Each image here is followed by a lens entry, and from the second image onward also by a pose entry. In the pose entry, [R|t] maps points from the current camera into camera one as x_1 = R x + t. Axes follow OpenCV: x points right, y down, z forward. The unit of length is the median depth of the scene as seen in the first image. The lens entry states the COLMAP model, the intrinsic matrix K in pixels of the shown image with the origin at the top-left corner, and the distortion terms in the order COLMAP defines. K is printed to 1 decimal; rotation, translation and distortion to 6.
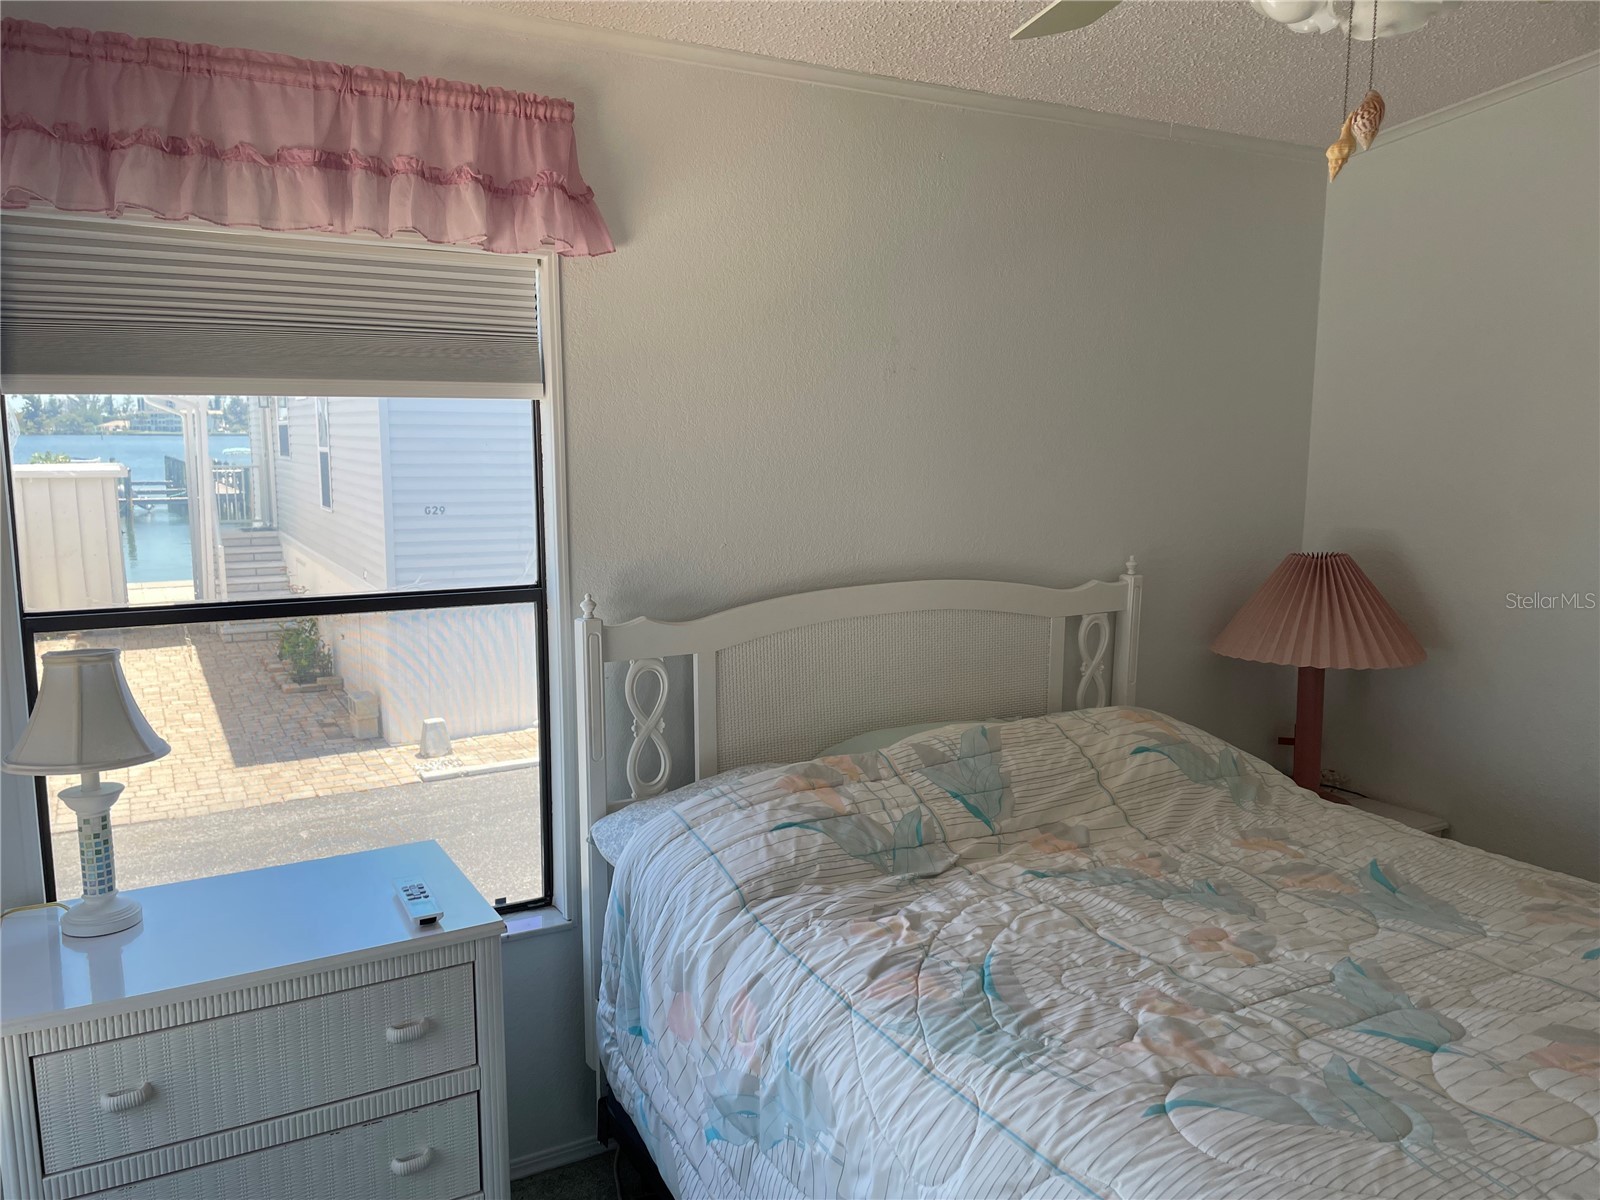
lens RADIAL K [[1204.3, 0, 790.4], [0, 1204.3, 612.8], [0, 0, 1]] dist [0.075762, -0.093192]
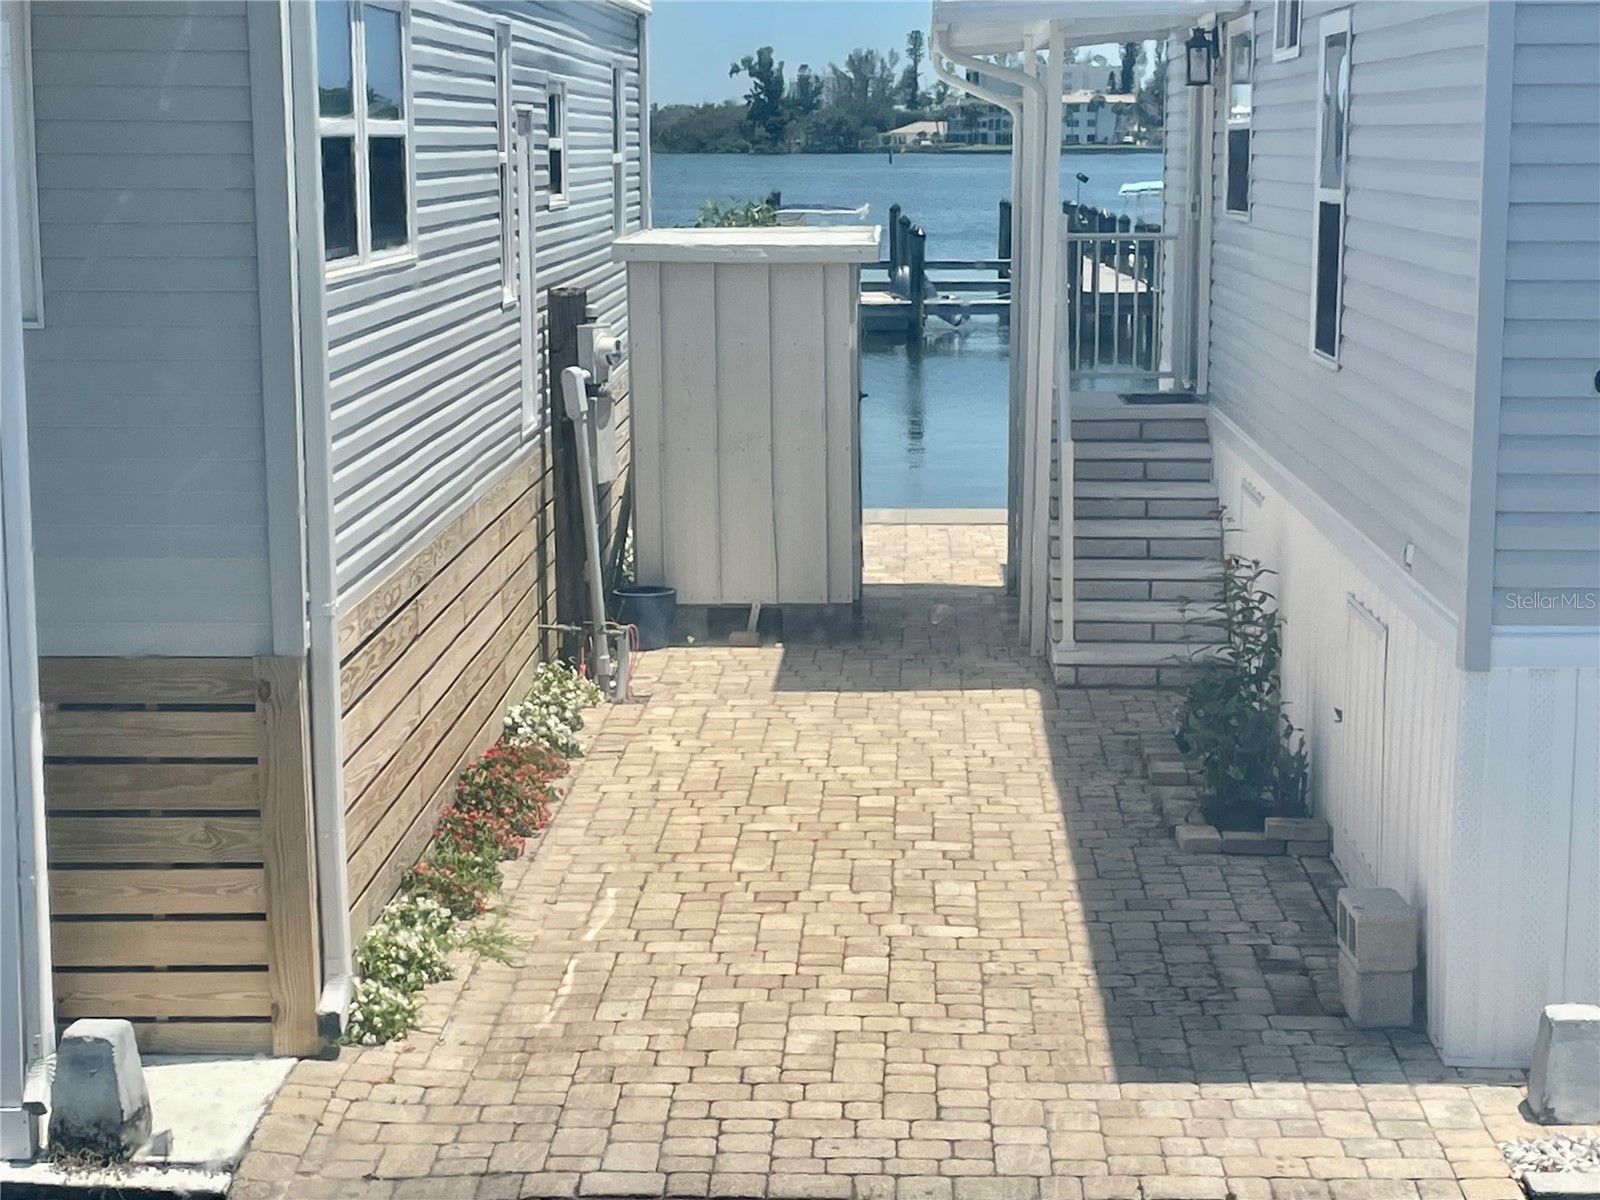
lens RADIAL K [[3030.3, 0, 796.9], [0, 3030.3, 604.8], [0, 0, 1]] dist [0.088291, 0.000000]
pose [[0.857080, 0.072125, -0.510110, -0.044322], [-0.069916, 0.997275, 0.023535, -0.021157], [0.510418, 0.015493, 0.859787, 0.129368]]
